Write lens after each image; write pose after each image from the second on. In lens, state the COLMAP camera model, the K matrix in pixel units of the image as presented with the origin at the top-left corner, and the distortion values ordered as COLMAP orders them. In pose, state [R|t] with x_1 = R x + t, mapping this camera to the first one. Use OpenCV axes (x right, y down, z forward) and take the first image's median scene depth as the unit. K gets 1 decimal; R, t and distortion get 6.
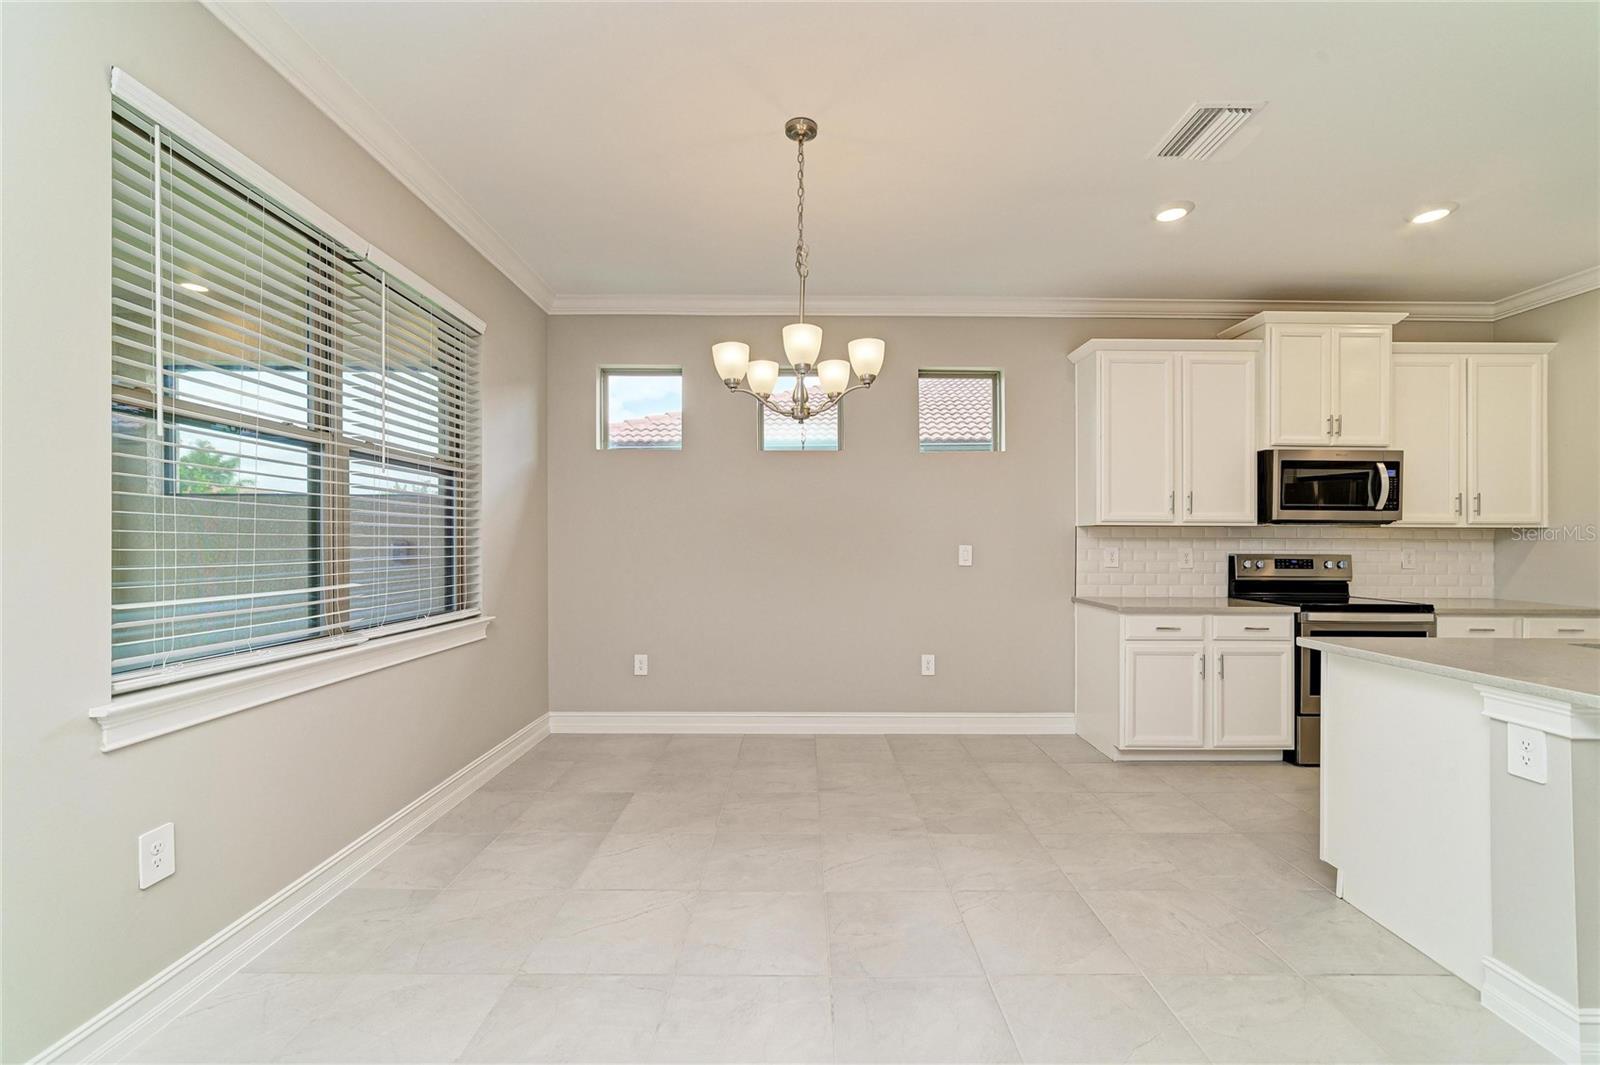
lens RADIAL K [[655.7, 0, 804.8], [0, 655.7, 538.7], [0, 0, 1]] dist [-0.020523, 0.008750]
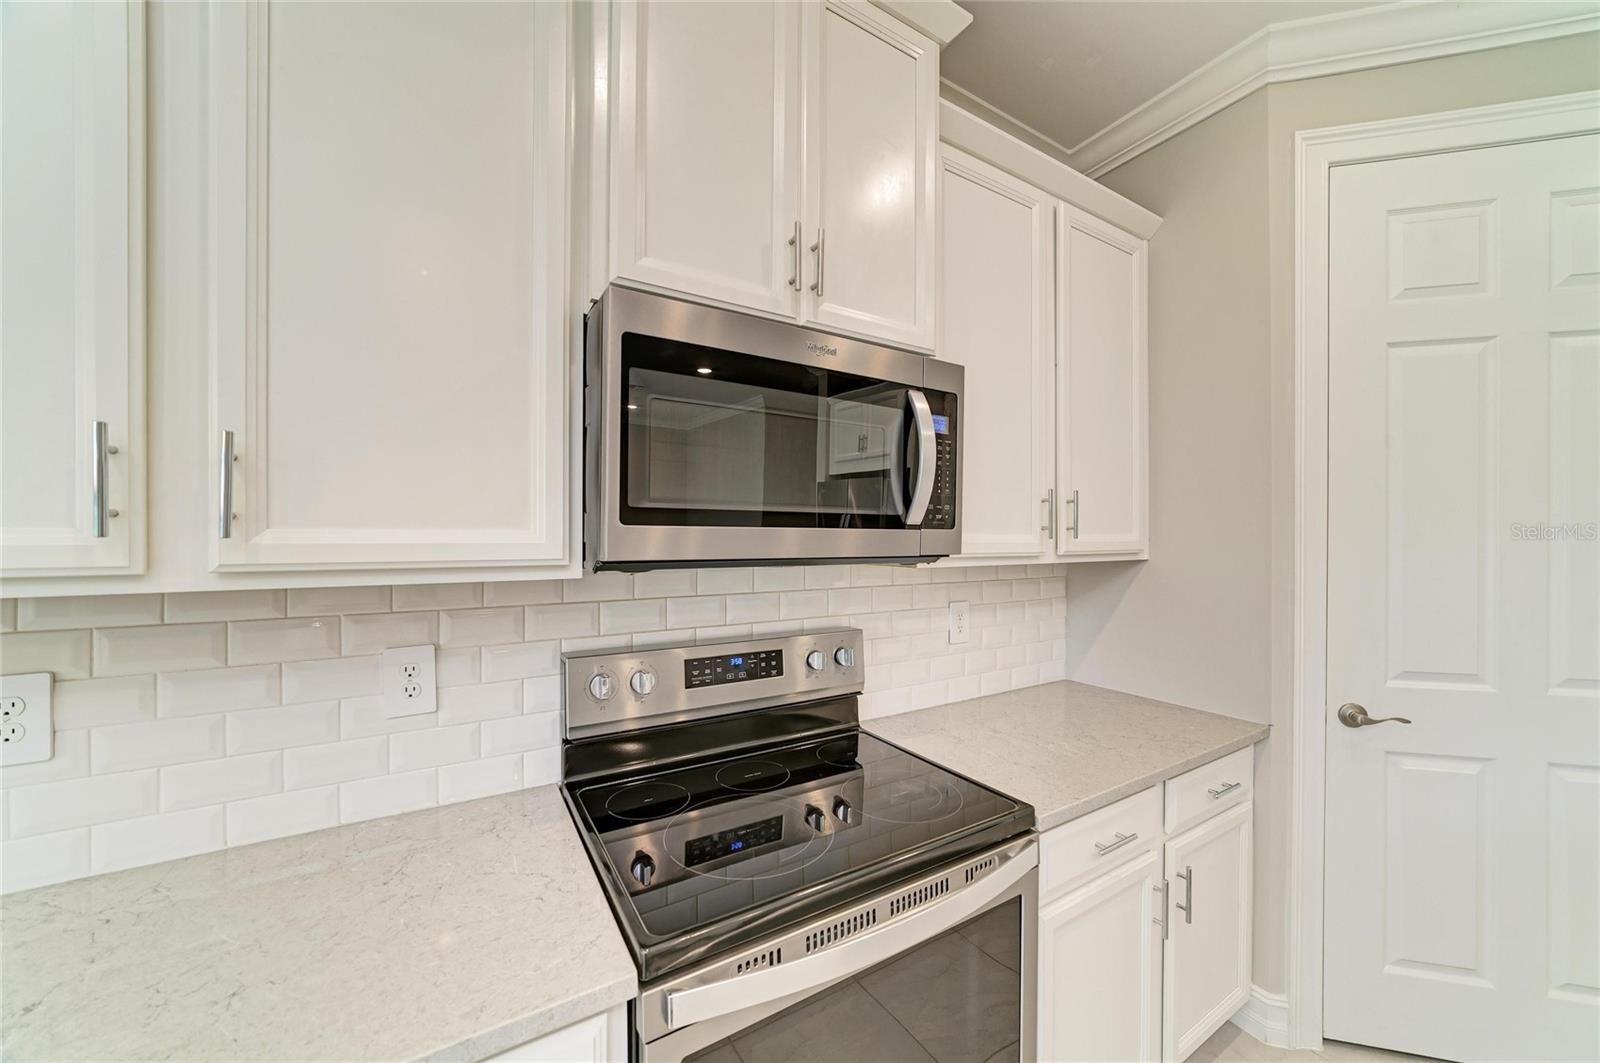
lens RADIAL K [[608.7, 0, 799.4], [0, 608.7, 540.0], [0, 0, 1]] dist [-0.018556, 0.000193]
pose [[0.855261, -0.005412, 0.518169, 0.642690], [0.001739, 0.999970, 0.007574, -0.038677], [-0.518194, -0.005576, 0.855245, 0.729275]]
